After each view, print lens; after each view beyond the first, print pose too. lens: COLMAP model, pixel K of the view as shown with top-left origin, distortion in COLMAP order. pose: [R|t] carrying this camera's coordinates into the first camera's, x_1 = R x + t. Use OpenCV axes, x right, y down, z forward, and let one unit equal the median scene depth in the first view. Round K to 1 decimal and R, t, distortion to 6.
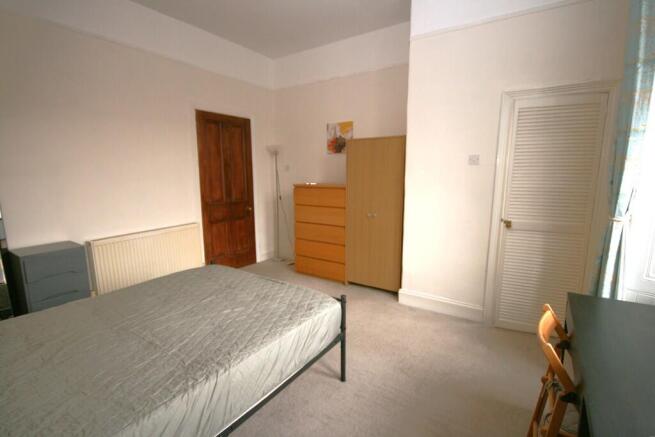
lens RADIAL K [[325.4, 0, 330.0], [0, 325.4, 223.9], [0, 0, 1]] dist [-0.001629, -0.001328]
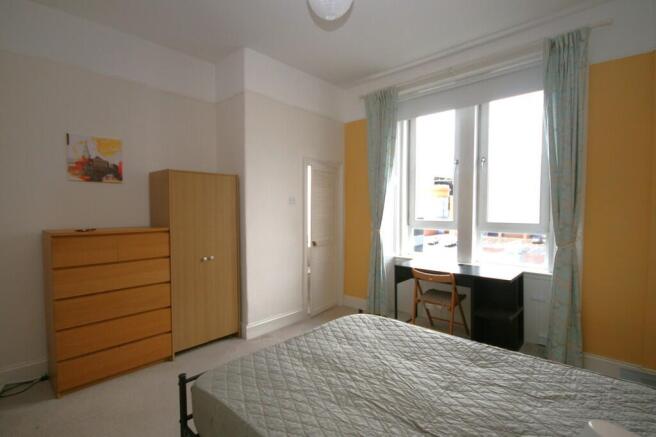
lens RADIAL K [[325.9, 0, 330.5], [0, 325.9, 223.9], [0, 0, 1]] dist [-0.001629, -0.001328]
pose [[0.093371, -0.044392, 0.994641, -0.706134], [0.158244, 0.986968, 0.029194, -0.091727], [-0.982975, 0.154670, 0.099179, 0.572673]]
